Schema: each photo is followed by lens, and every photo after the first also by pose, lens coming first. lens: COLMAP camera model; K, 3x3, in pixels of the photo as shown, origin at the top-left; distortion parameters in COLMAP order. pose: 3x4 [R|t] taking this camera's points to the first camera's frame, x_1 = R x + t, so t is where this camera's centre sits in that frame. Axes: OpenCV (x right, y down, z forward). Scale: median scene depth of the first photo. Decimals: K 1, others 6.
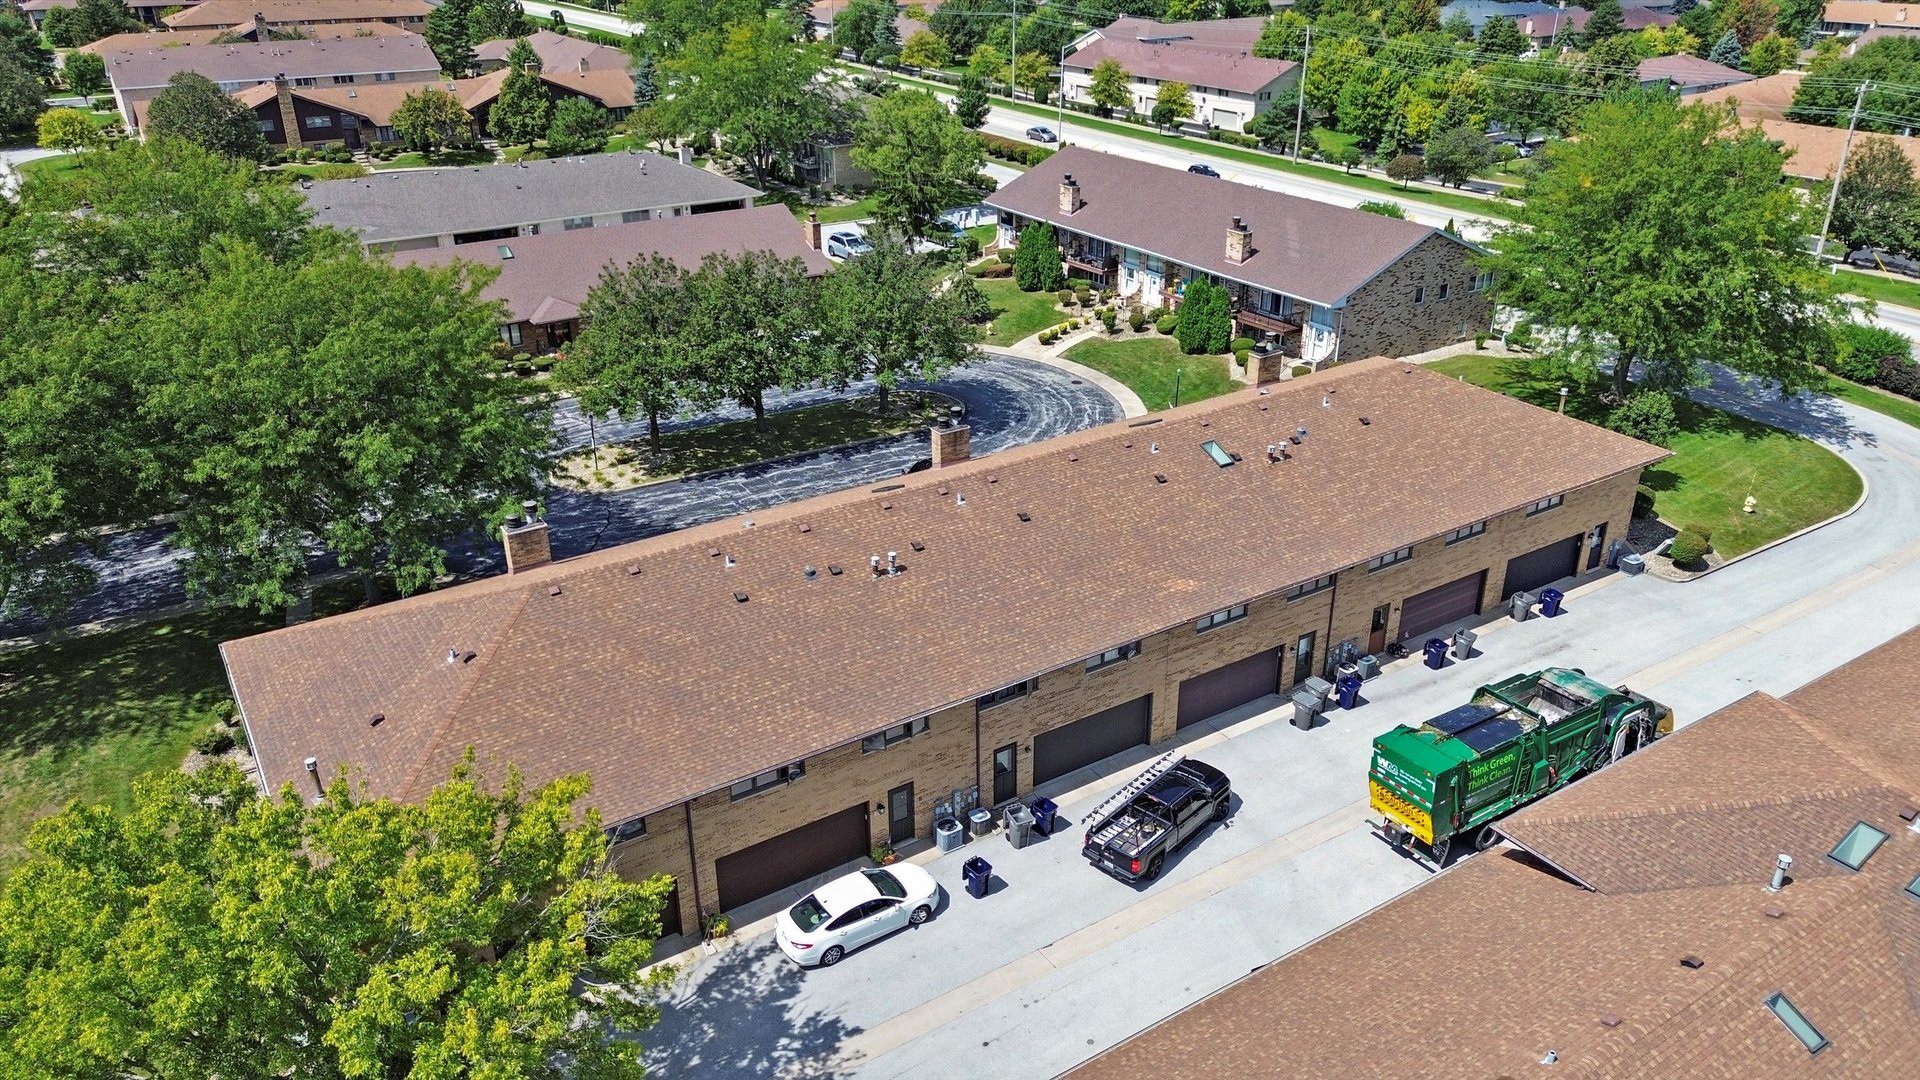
lens RADIAL K [[1376.5, 0, 967.4], [0, 1376.5, 546.6], [0, 0, 1]] dist [0.038574, -0.002932]
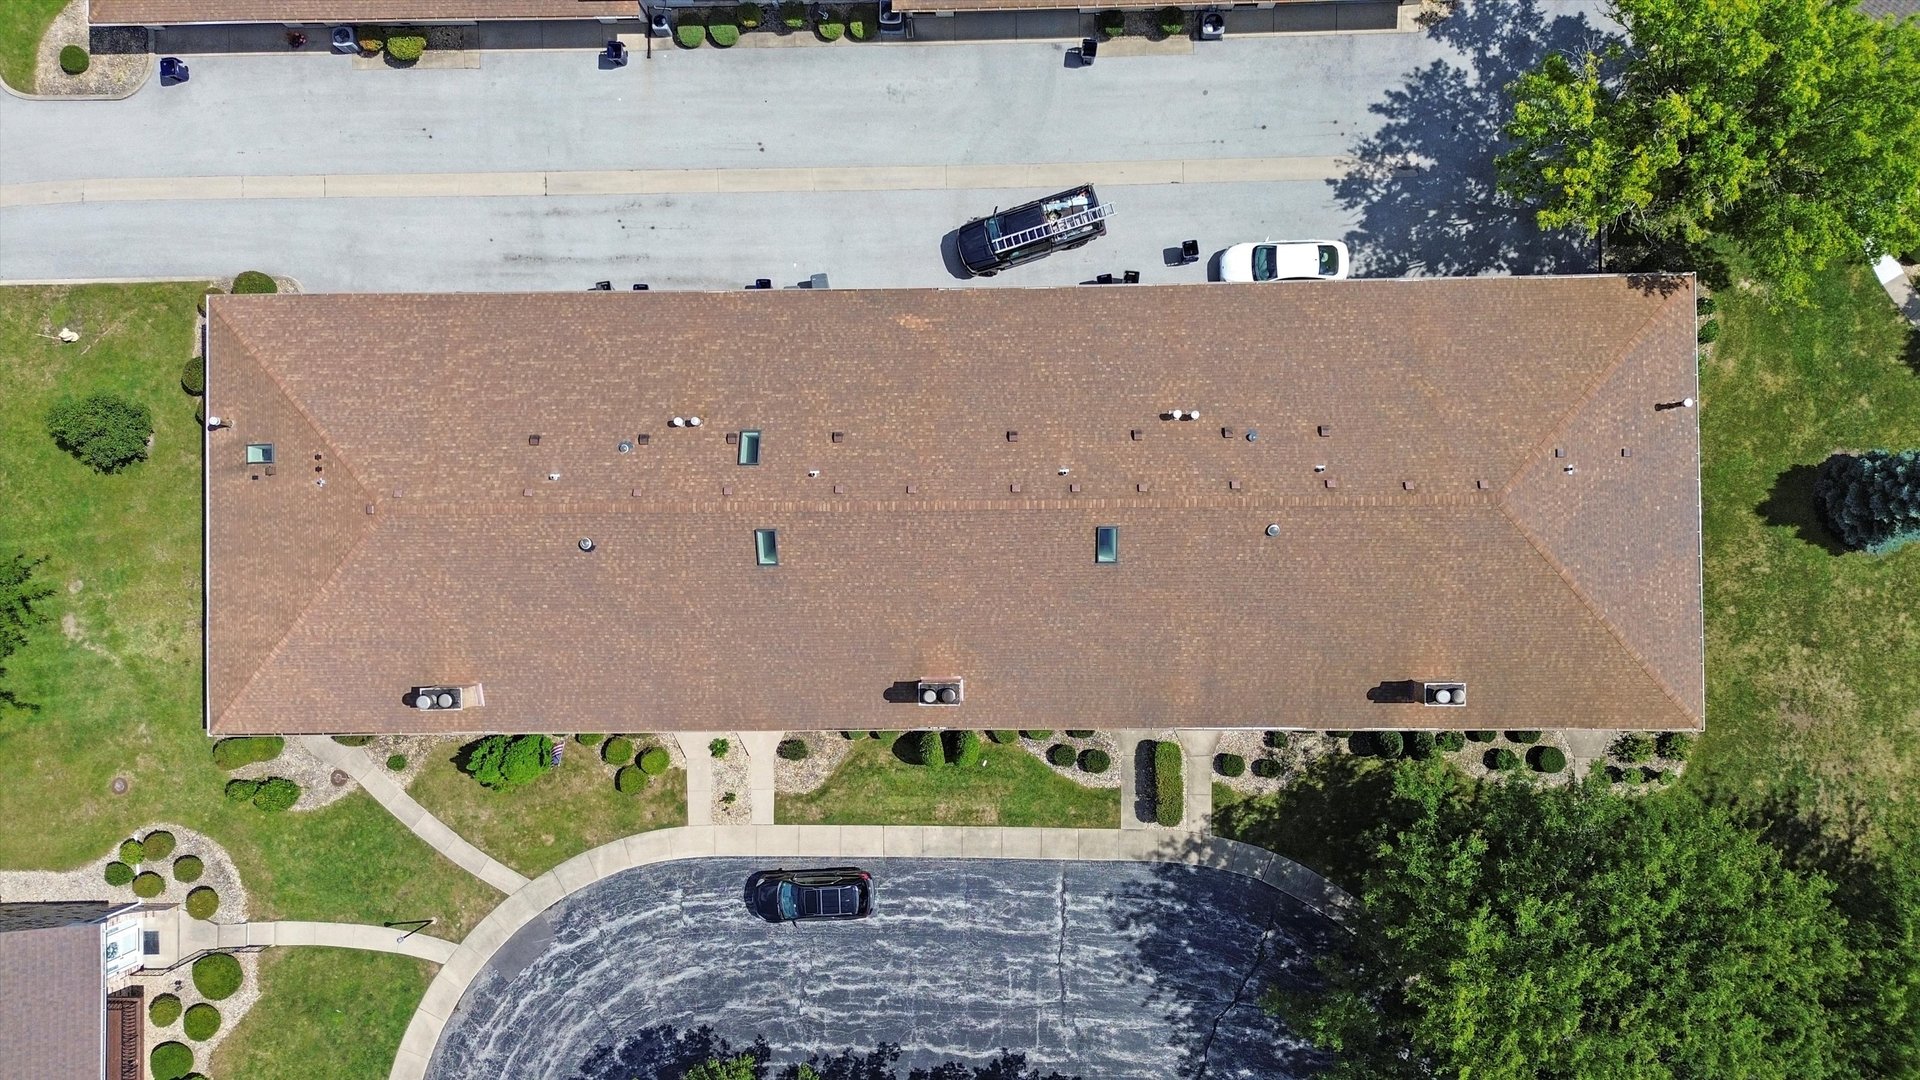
lens RADIAL K [[1376.5, 0, 961.9], [0, 1376.5, 543.0], [0, 0, 1]] dist [0.038574, -0.002932]
pose [[-0.844849, -0.533036, 0.045856, -0.009649], [0.262944, -0.339053, 0.903274, -0.607137], [-0.465929, 0.775187, 0.426608, 0.409274]]
